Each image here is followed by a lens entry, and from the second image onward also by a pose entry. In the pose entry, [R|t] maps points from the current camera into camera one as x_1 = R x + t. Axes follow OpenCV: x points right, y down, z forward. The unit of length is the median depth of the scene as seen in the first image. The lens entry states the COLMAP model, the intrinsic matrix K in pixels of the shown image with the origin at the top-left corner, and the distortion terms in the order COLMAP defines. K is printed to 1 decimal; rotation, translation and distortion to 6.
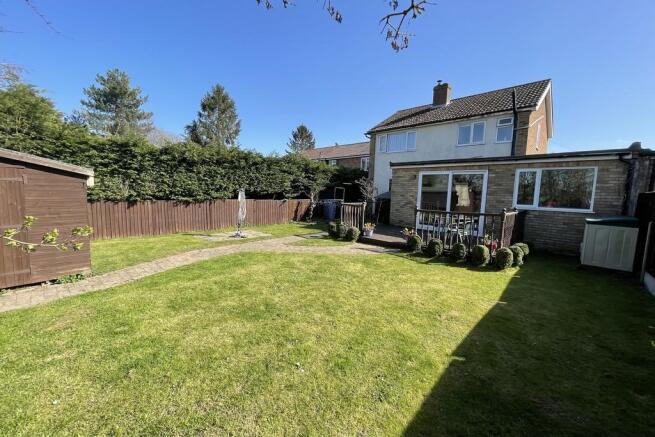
lens RADIAL K [[261.7, 0, 326.1], [0, 261.7, 219.4], [0, 0, 1]] dist [0.001048, -0.000034]
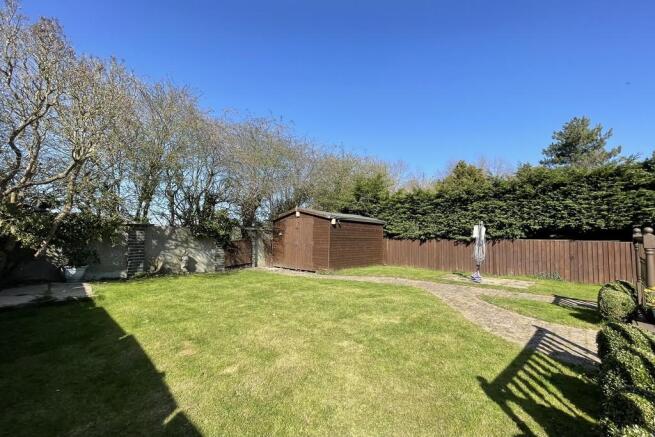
lens RADIAL K [[261.7, 0, 325.9], [0, 261.7, 221.0], [0, 0, 1]] dist [0.001048, -0.000034]
pose [[-0.005794, -0.090352, -0.995893, 0.458724], [-0.122128, 0.988518, -0.088973, 0.010062], [0.992497, 0.121111, -0.016762, 0.501596]]
